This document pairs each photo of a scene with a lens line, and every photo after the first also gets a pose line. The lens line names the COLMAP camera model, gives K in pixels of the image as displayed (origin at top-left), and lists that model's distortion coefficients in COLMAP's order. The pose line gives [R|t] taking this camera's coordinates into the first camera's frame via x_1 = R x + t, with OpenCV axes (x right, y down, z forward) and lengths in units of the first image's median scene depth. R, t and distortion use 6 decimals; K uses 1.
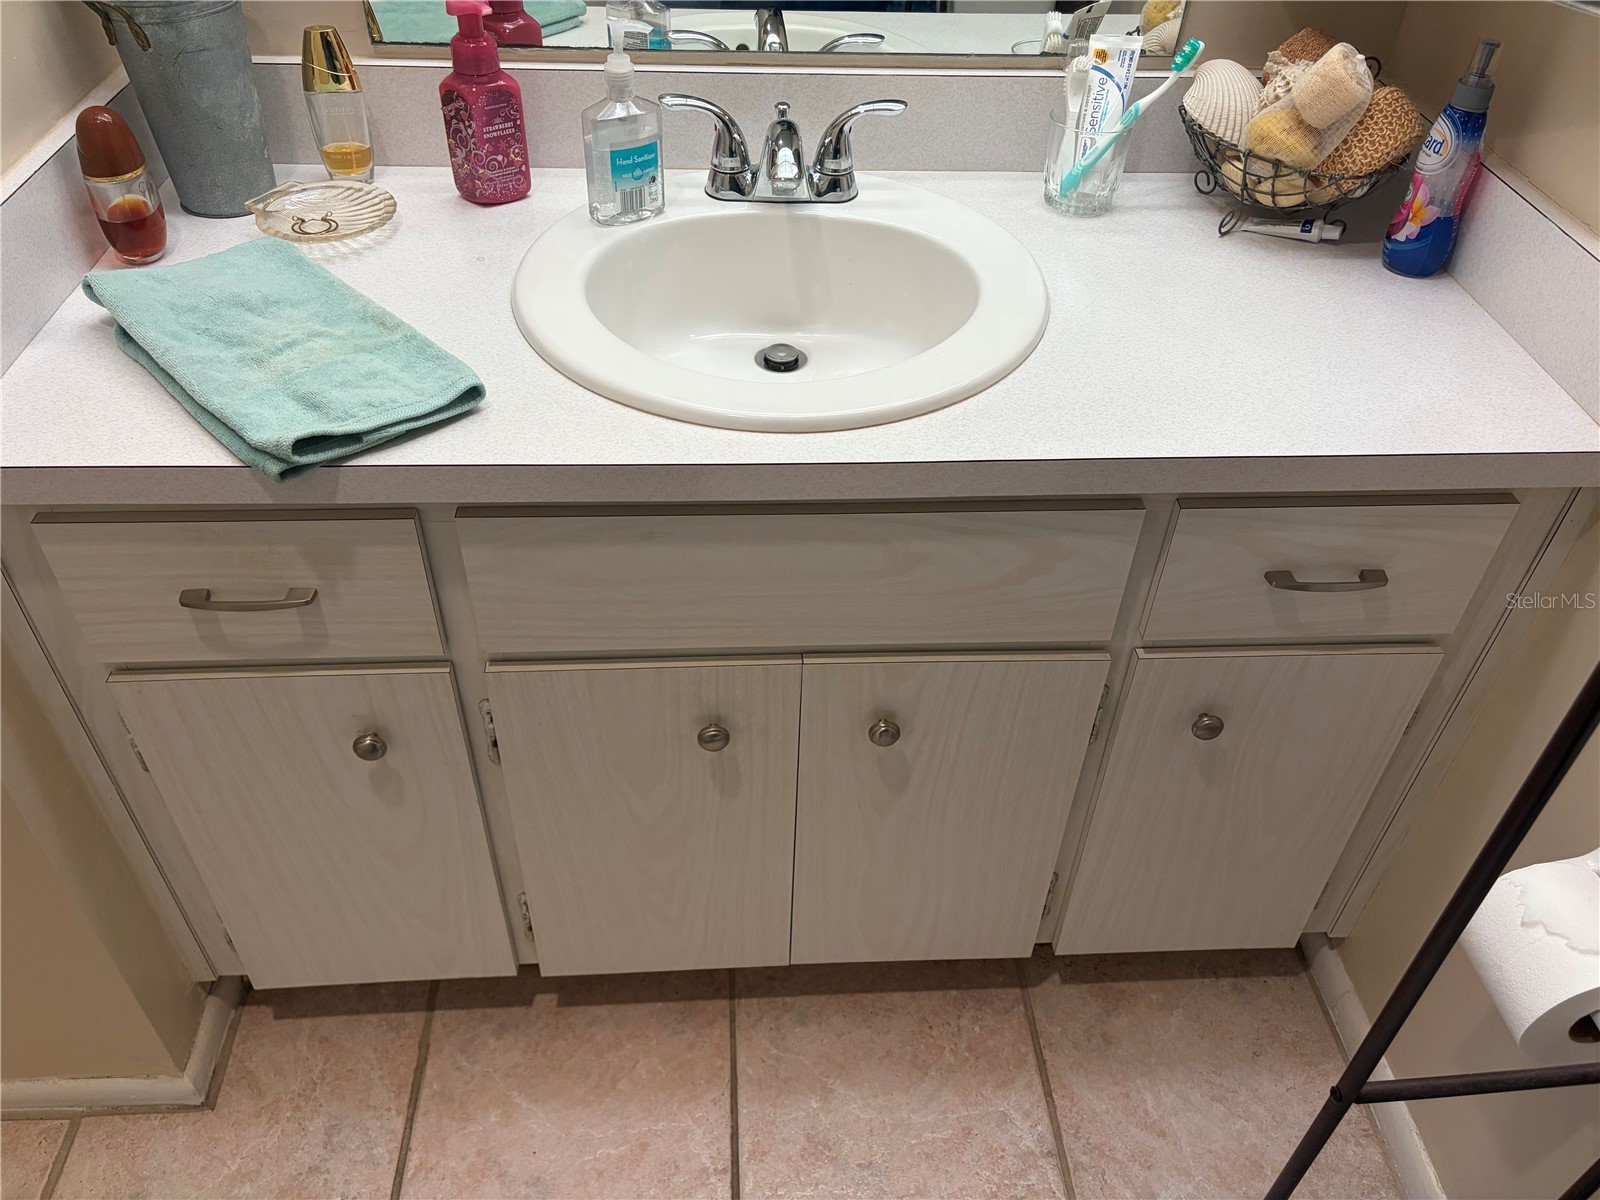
lens RADIAL K [[1200.3, 0, 807.2], [0, 1200.3, 601.7], [0, 0, 1]] dist [0.049650, -0.061751]
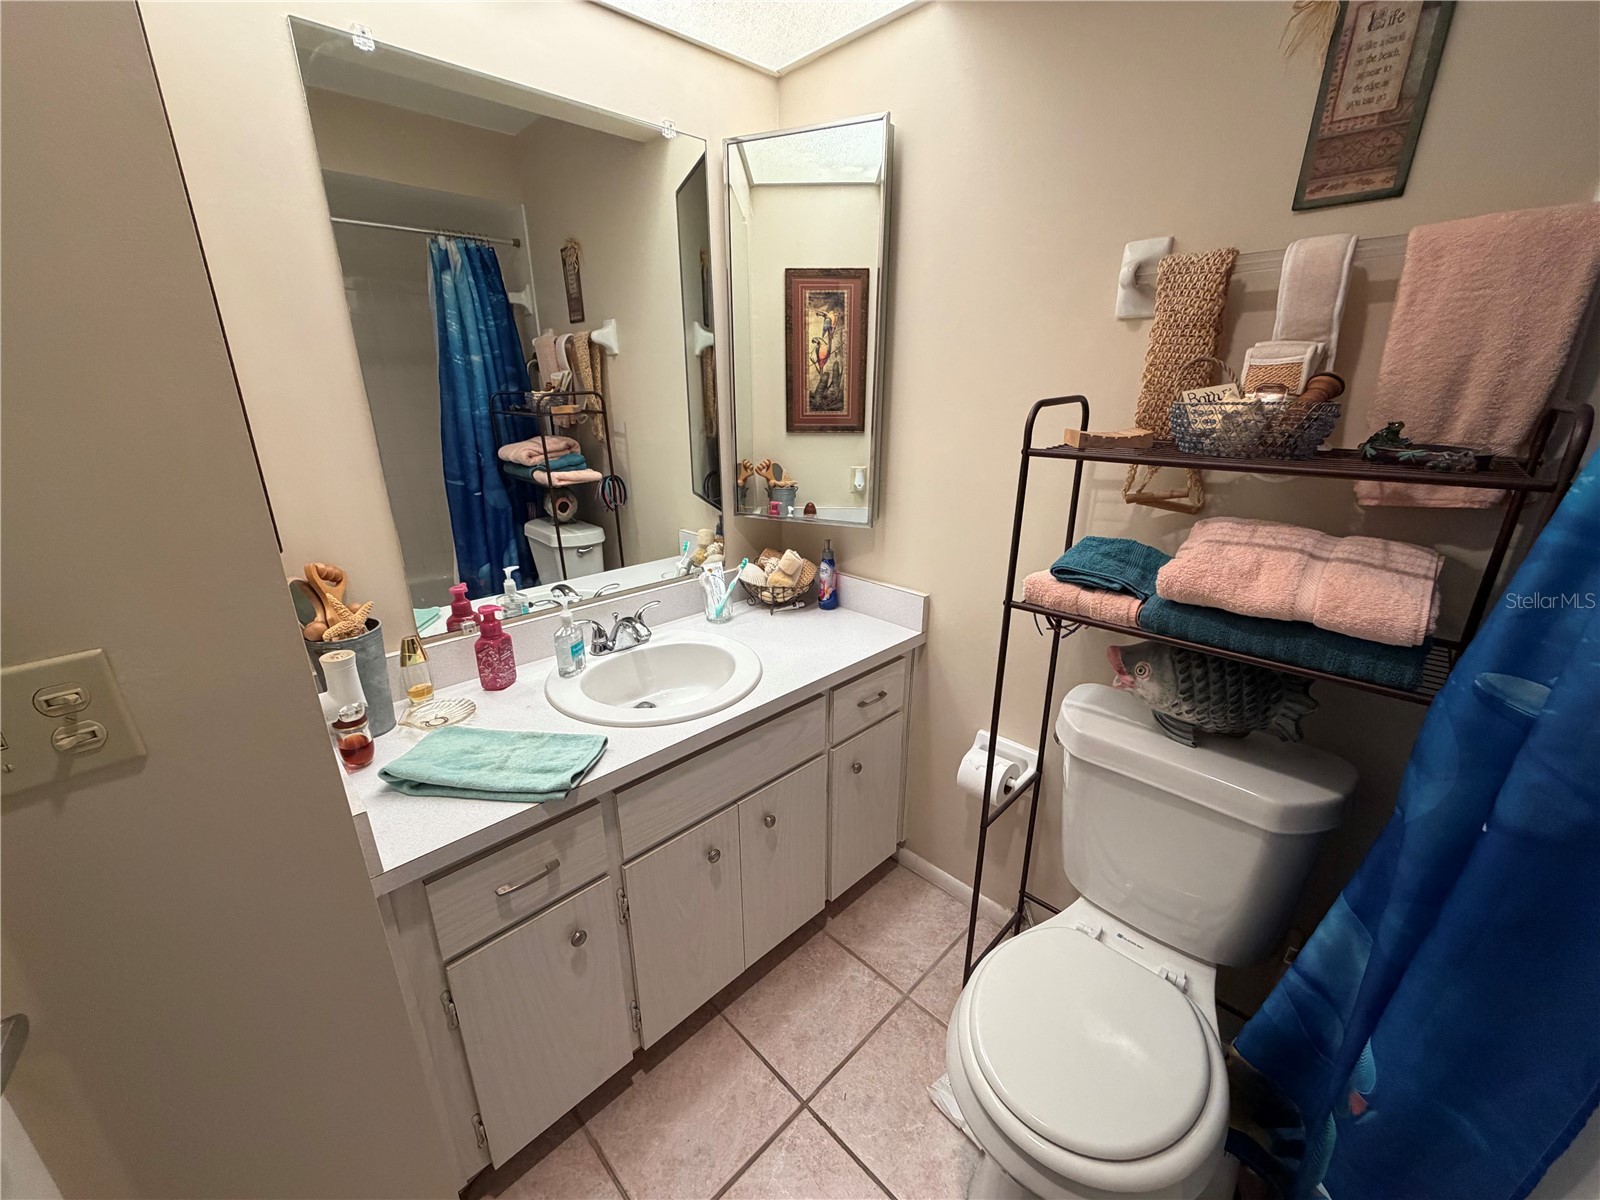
lens RADIAL K [[638.7, 0, 788.5], [0, 638.7, 608.5], [0, 0, 1]] dist [-0.000739, -0.000120]
pose [[0.760869, -0.248918, 0.599265, -0.536544], [0.449042, 0.868645, -0.209324, 0.019529], [-0.468444, 0.428363, 0.772700, -0.200697]]
